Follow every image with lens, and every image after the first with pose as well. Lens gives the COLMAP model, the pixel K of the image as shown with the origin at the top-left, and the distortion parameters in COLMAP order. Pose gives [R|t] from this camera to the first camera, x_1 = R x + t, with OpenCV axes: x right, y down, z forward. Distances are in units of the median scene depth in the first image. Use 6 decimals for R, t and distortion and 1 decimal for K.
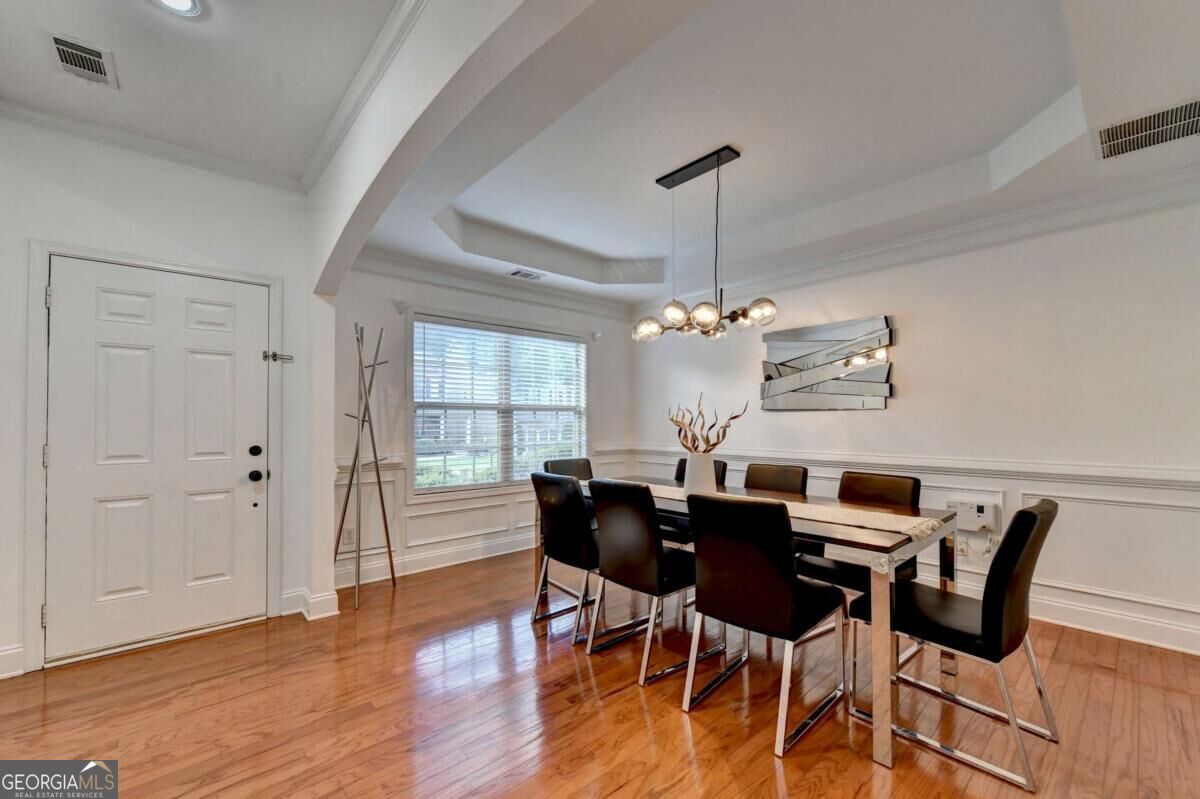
lens RADIAL K [[489.3, 0, 603.9], [0, 489.3, 417.8], [0, 0, 1]] dist [-0.007279, -0.000347]
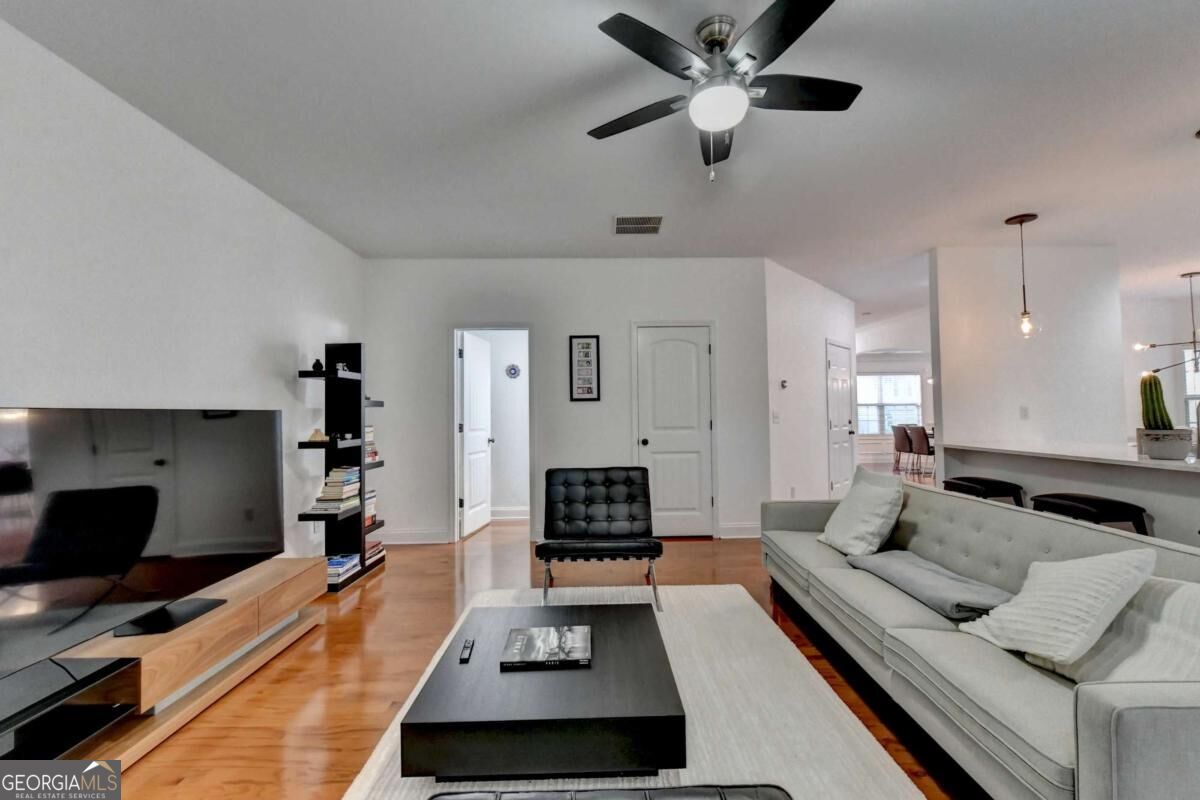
lens RADIAL K [[480.9, 0, 604.0], [0, 480.9, 397.8], [0, 0, 1]] dist [-0.005242, -0.000533]
pose [[0.753490, -0.026742, -0.656915, 0.336320], [0.014057, 0.999599, -0.024568, -0.015929], [0.657309, 0.009277, 0.753564, -1.726131]]
